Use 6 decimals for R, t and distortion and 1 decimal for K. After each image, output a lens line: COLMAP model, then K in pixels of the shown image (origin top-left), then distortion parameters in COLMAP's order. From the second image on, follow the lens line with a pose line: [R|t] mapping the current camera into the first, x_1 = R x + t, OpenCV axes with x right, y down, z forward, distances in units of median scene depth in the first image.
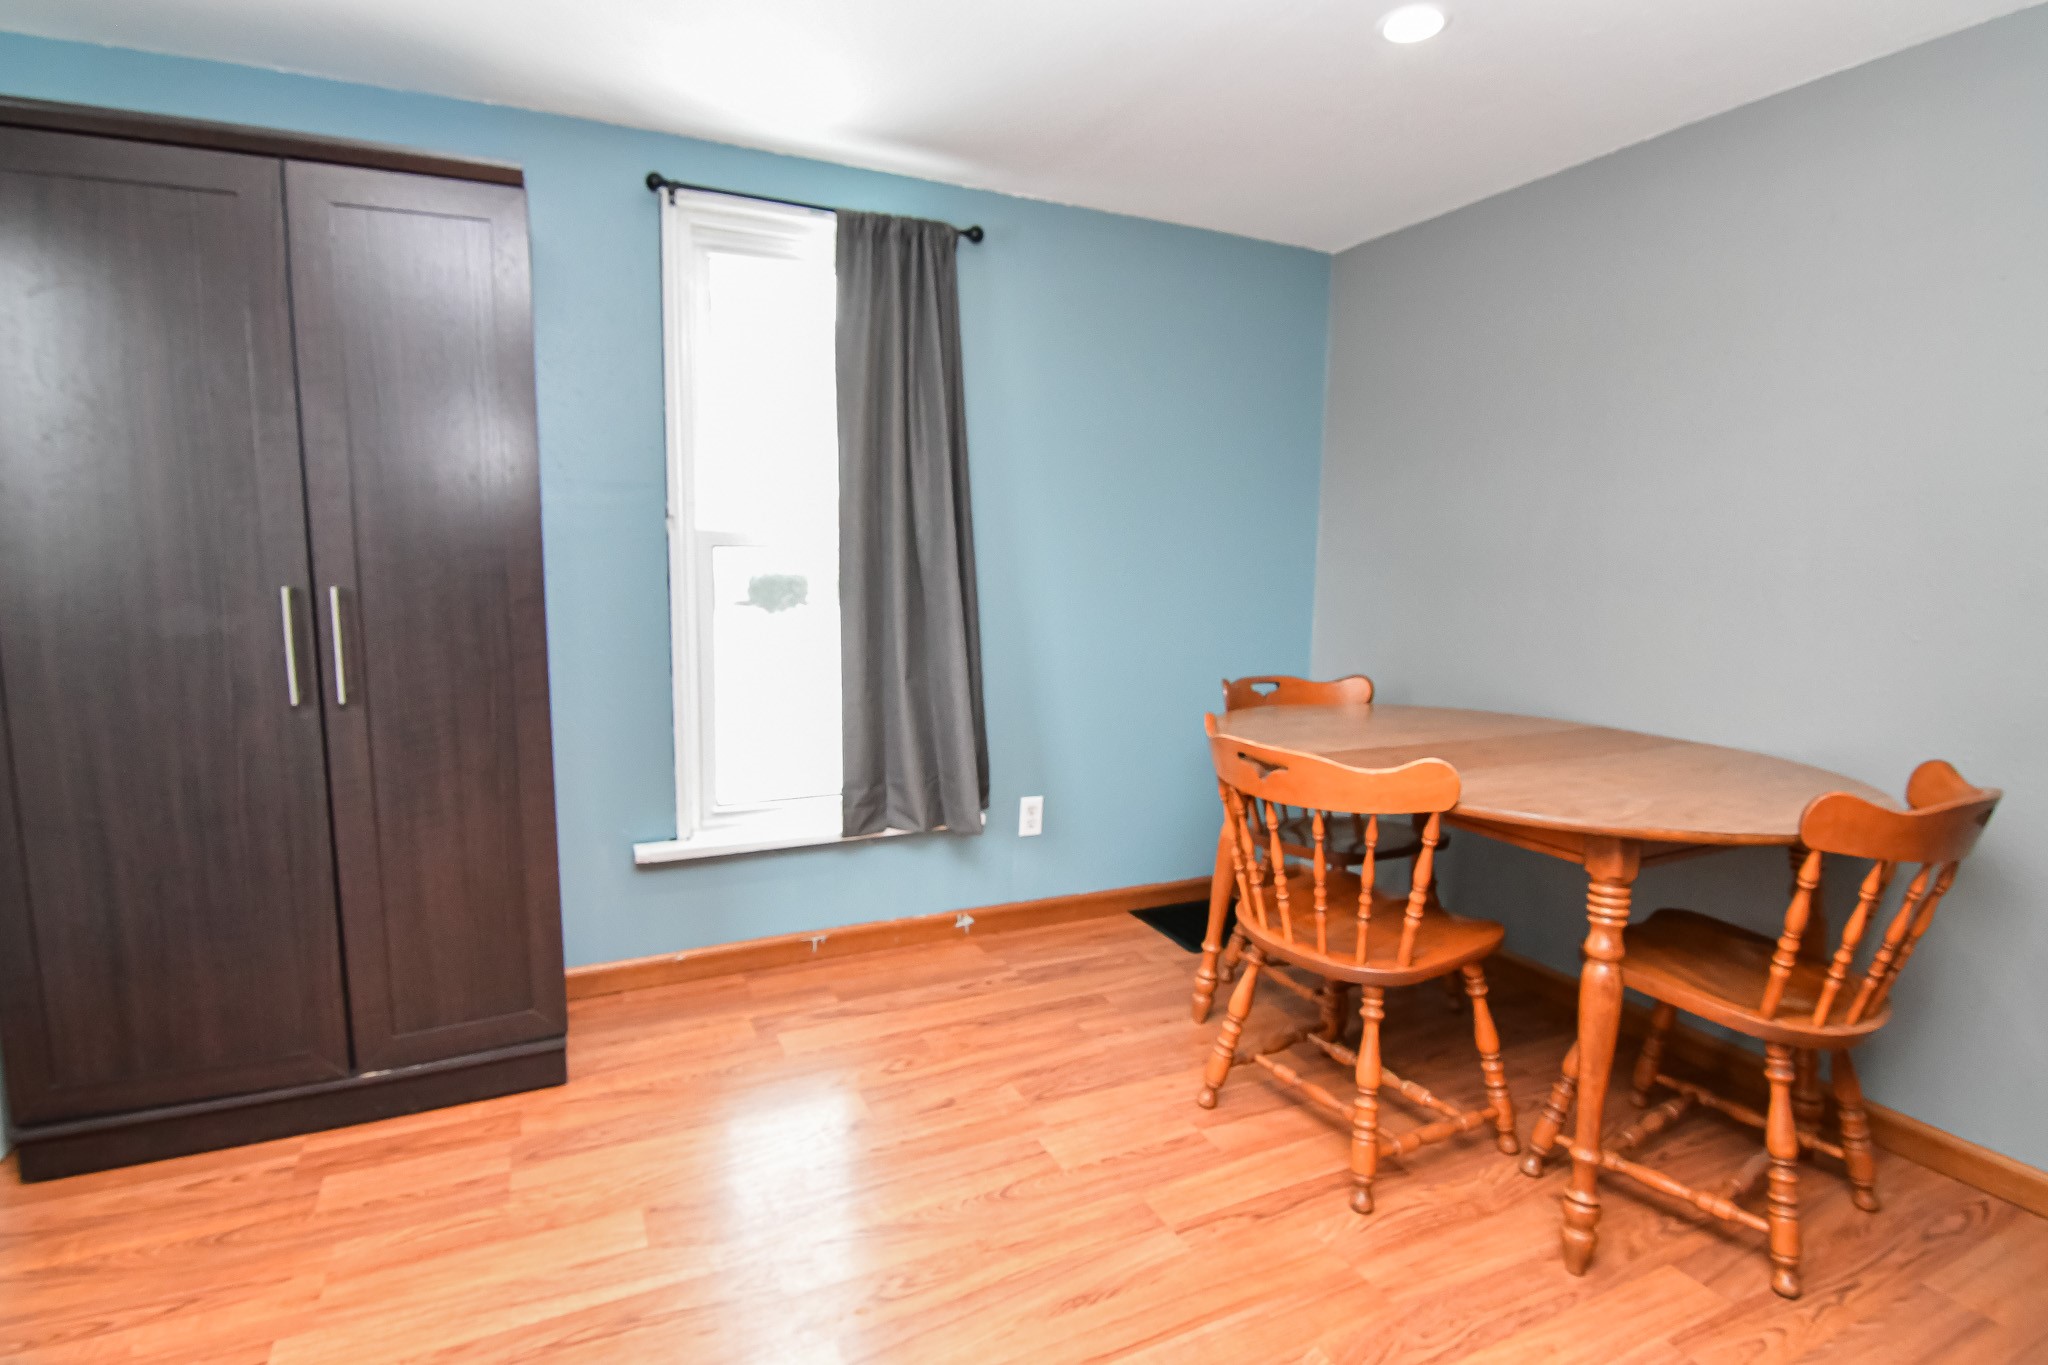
lens RADIAL K [[1008.0, 0, 1024.7], [0, 1008.0, 672.0], [0, 0, 1]] dist [-0.005147, -0.009546]
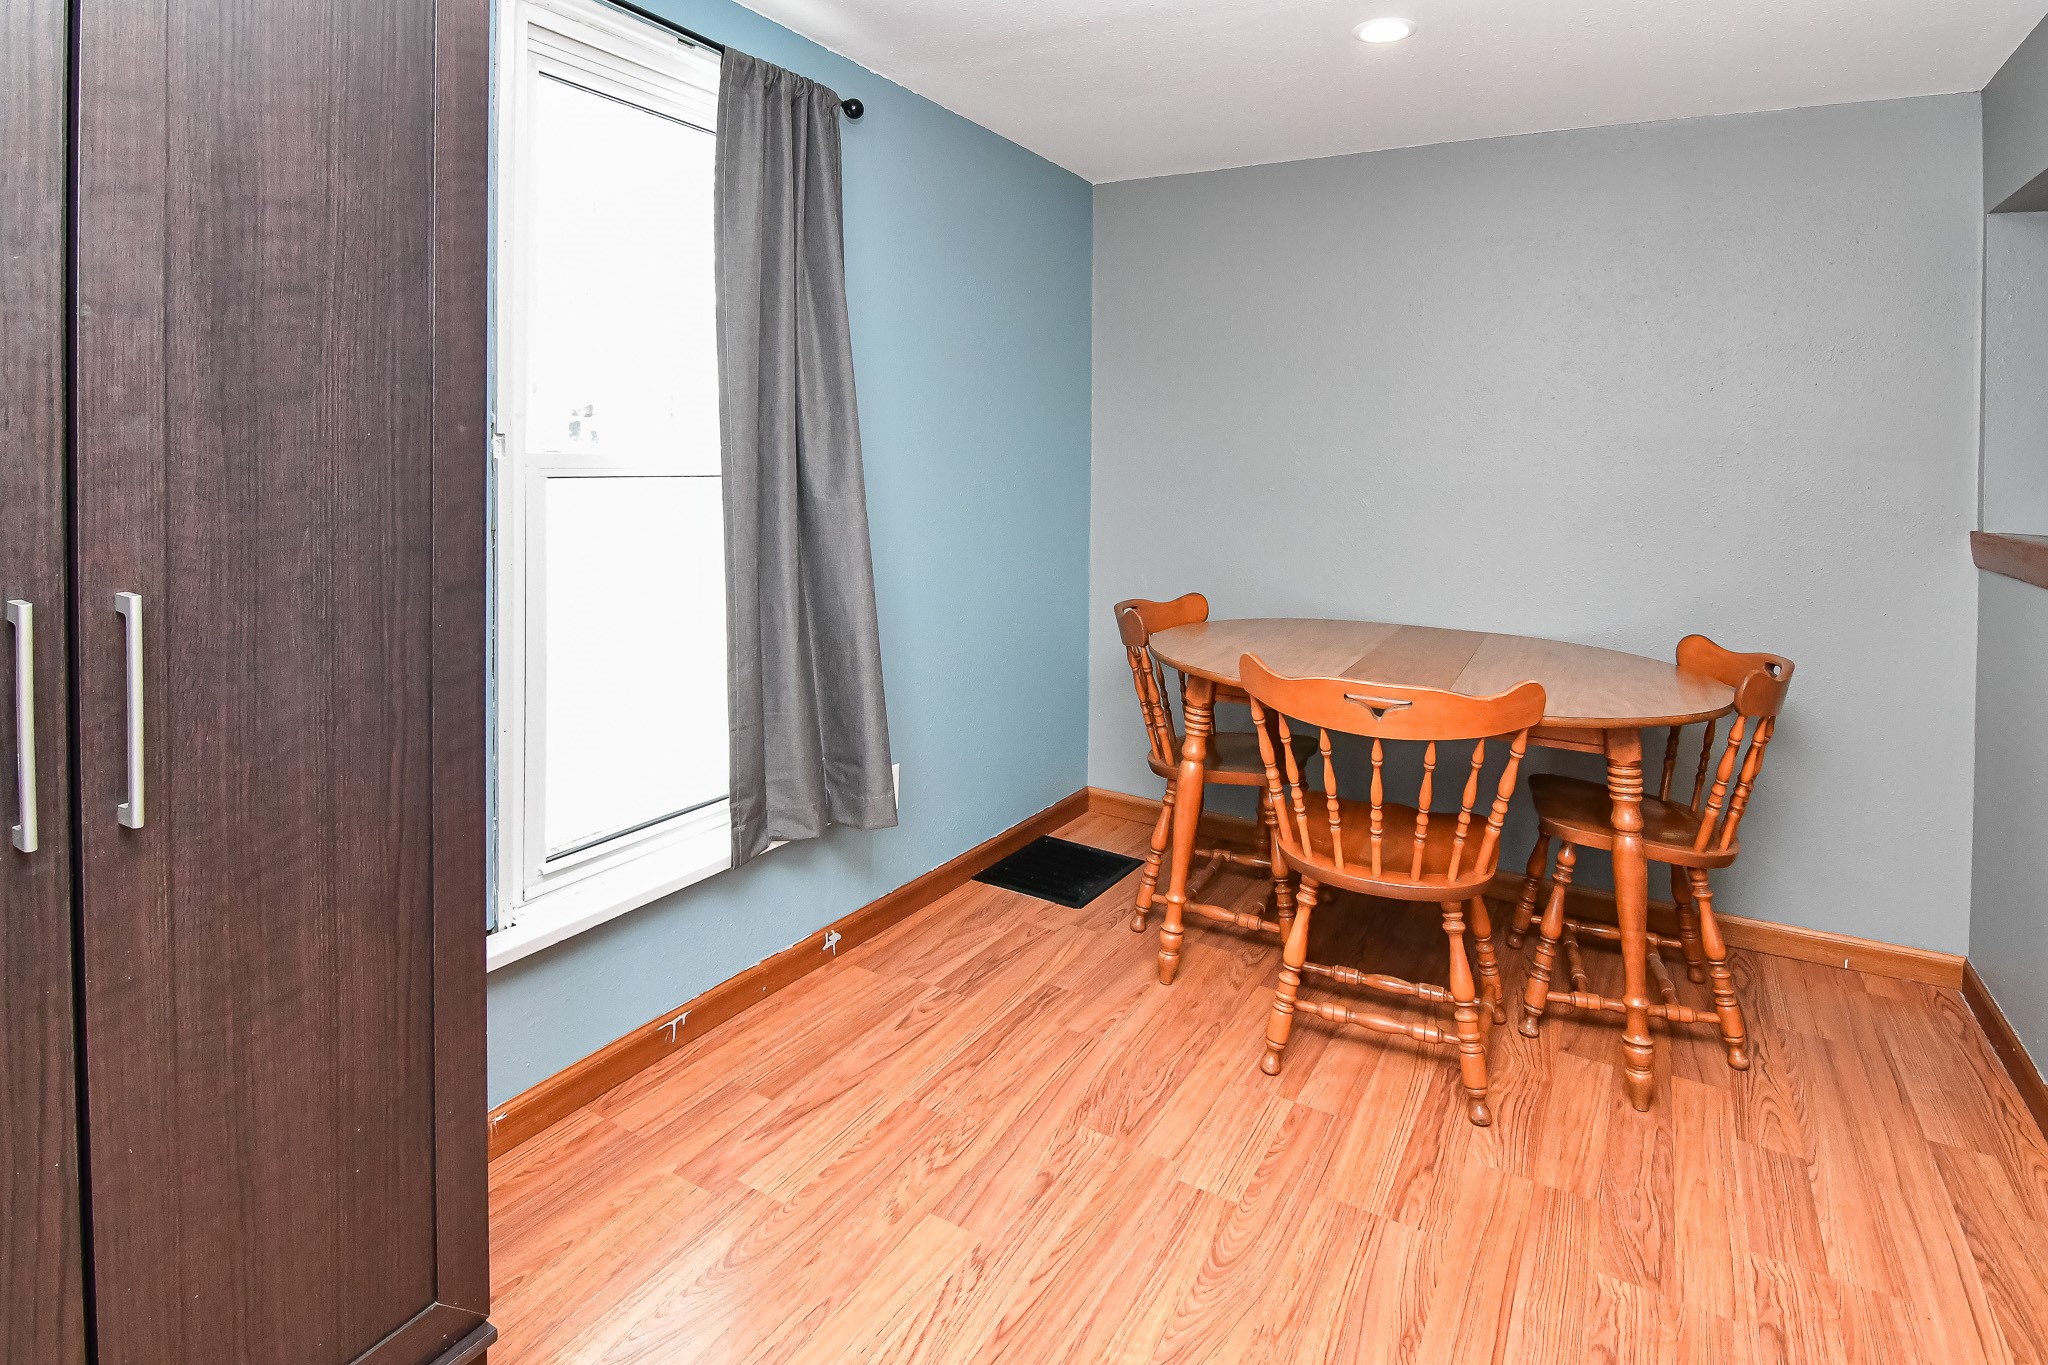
lens RADIAL K [[1033.7, 0, 1135.2], [0, 1033.7, 471.6], [0, 0, 1]] dist [-0.004987, -0.000928]
pose [[0.805408, -0.002068, 0.592717, -0.518813], [0.056316, 0.995737, -0.073050, -0.070608], [-0.590040, 0.092214, 0.802091, 0.256192]]
